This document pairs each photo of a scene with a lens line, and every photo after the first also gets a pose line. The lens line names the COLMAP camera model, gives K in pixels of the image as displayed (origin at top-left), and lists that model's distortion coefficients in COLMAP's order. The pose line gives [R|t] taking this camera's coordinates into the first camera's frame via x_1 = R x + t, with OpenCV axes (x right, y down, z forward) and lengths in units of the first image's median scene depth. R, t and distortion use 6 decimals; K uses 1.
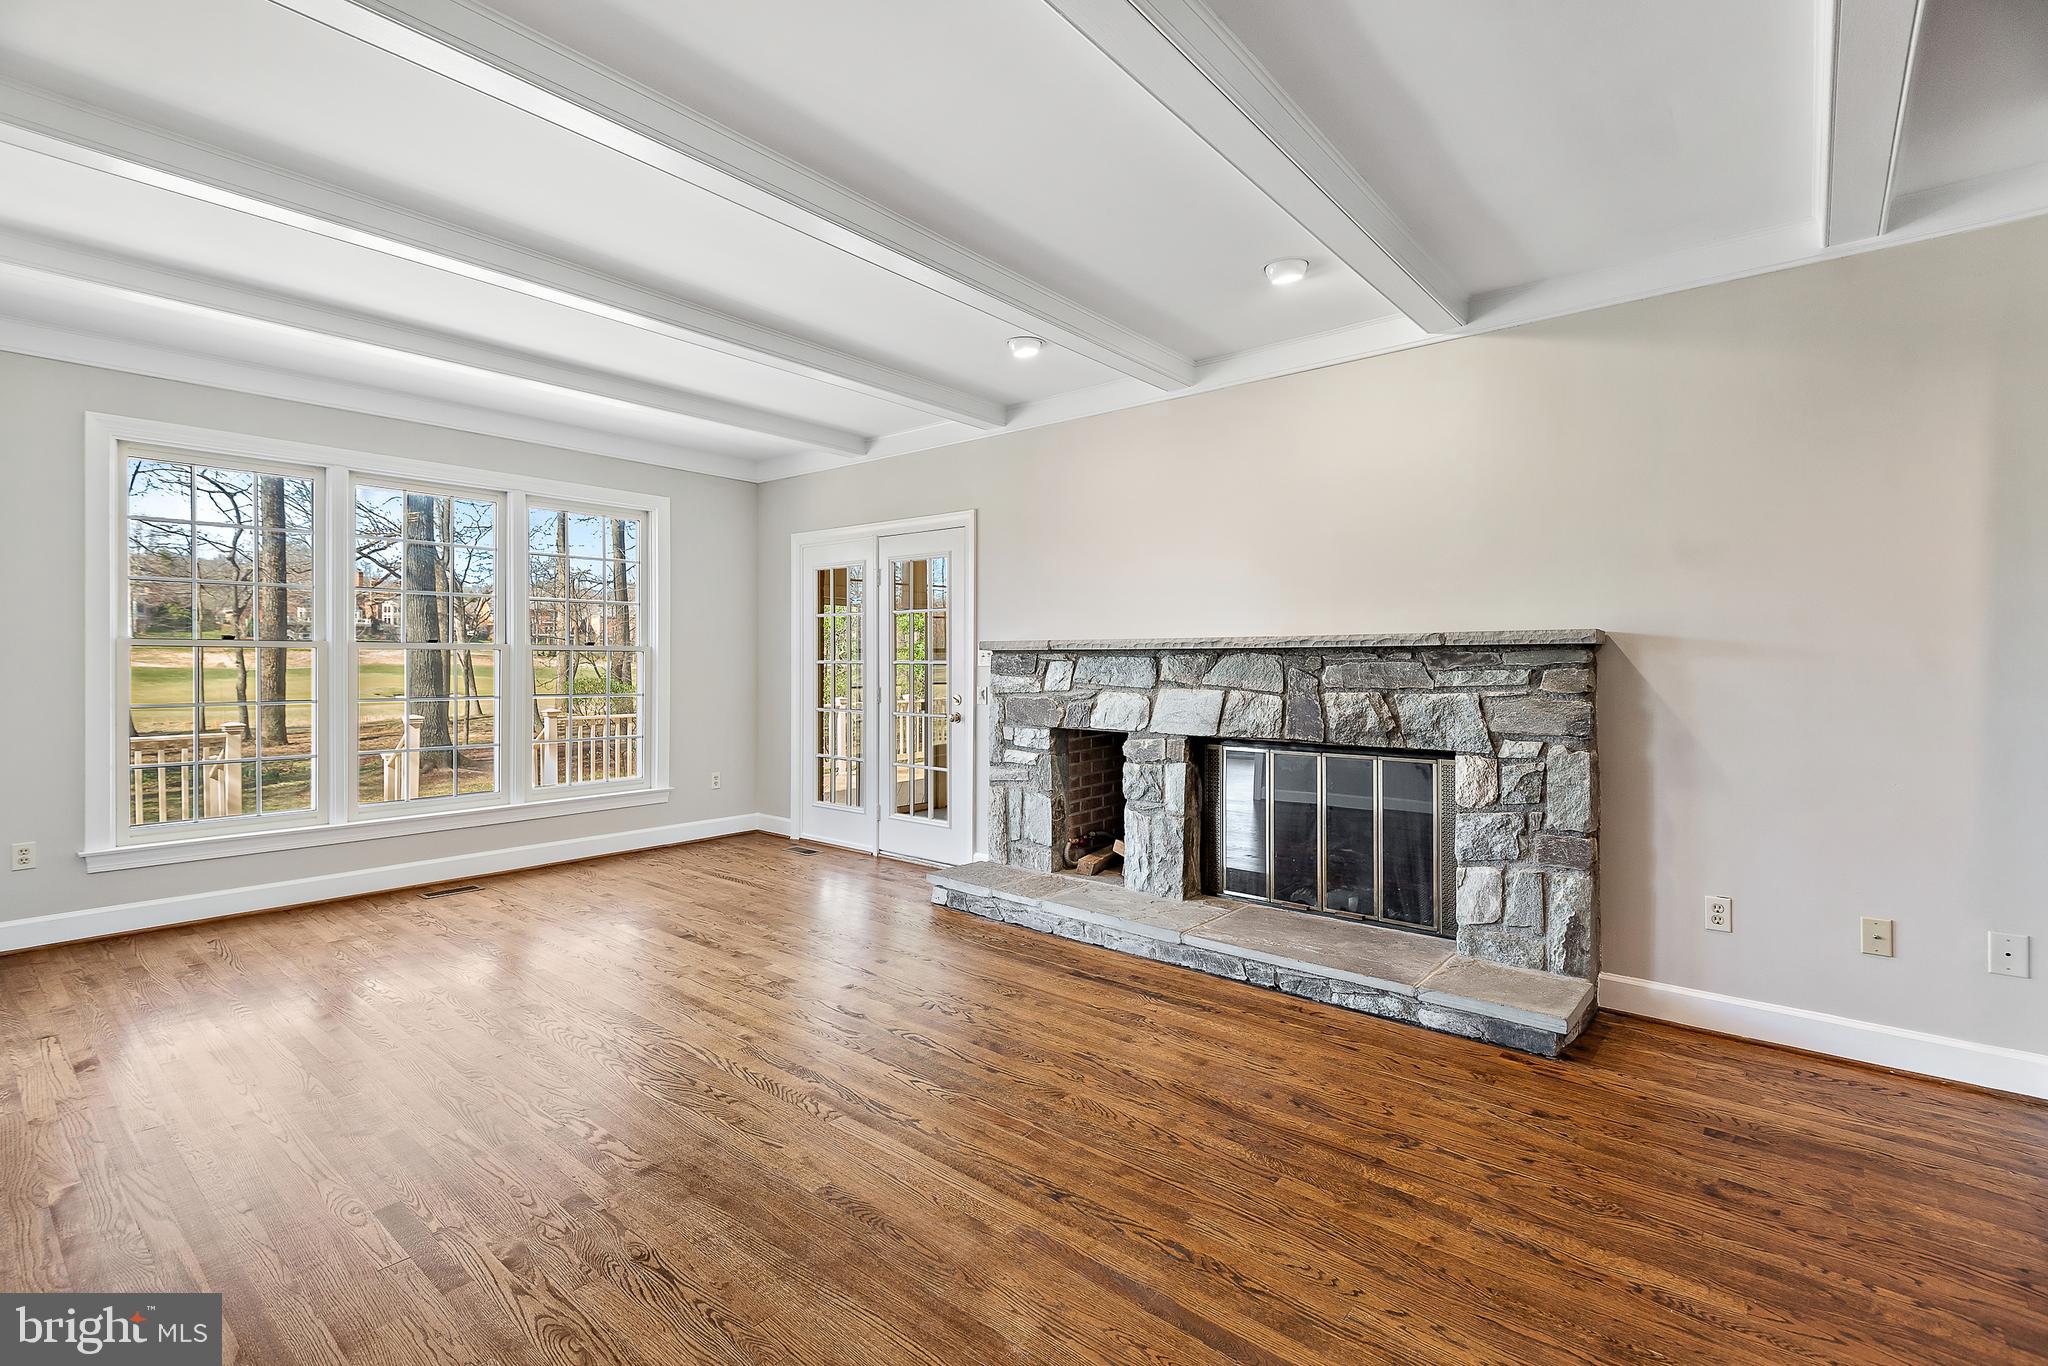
lens RADIAL K [[935.5, 0, 1021.9], [0, 935.5, 673.0], [0, 0, 1]] dist [0.027103, -0.010606]
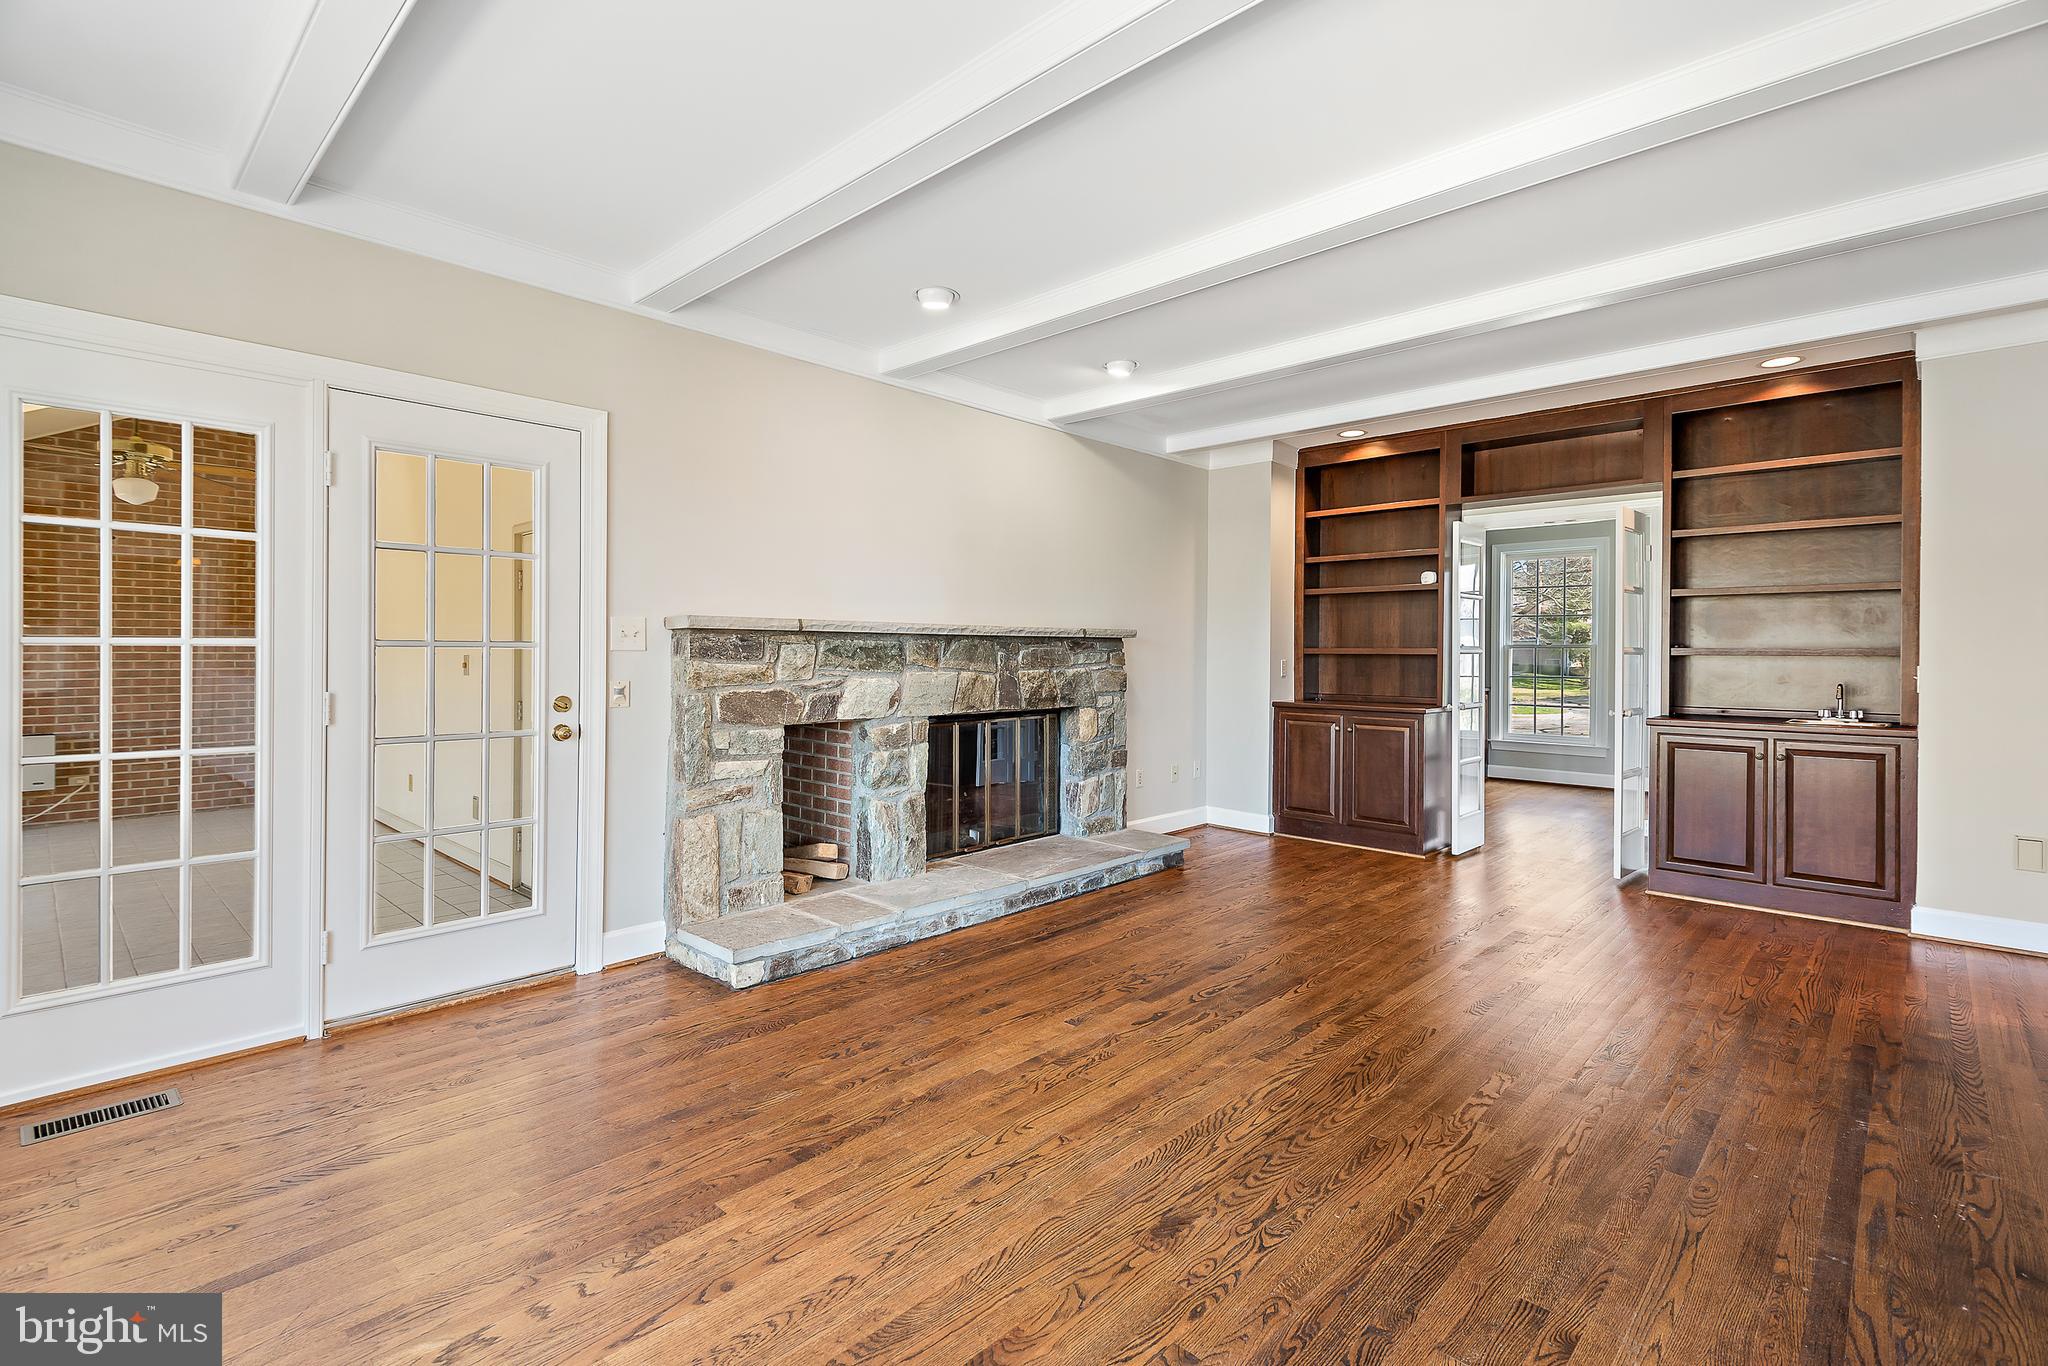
lens RADIAL K [[935.5, 0, 1028.2], [0, 935.5, 659.7], [0, 0, 1]] dist [0.027103, -0.010606]
pose [[0.050824, -0.010879, 0.998648, -0.917261], [0.006444, 0.999923, 0.010565, -0.007515], [-0.998687, 0.005899, 0.050890, 0.874670]]
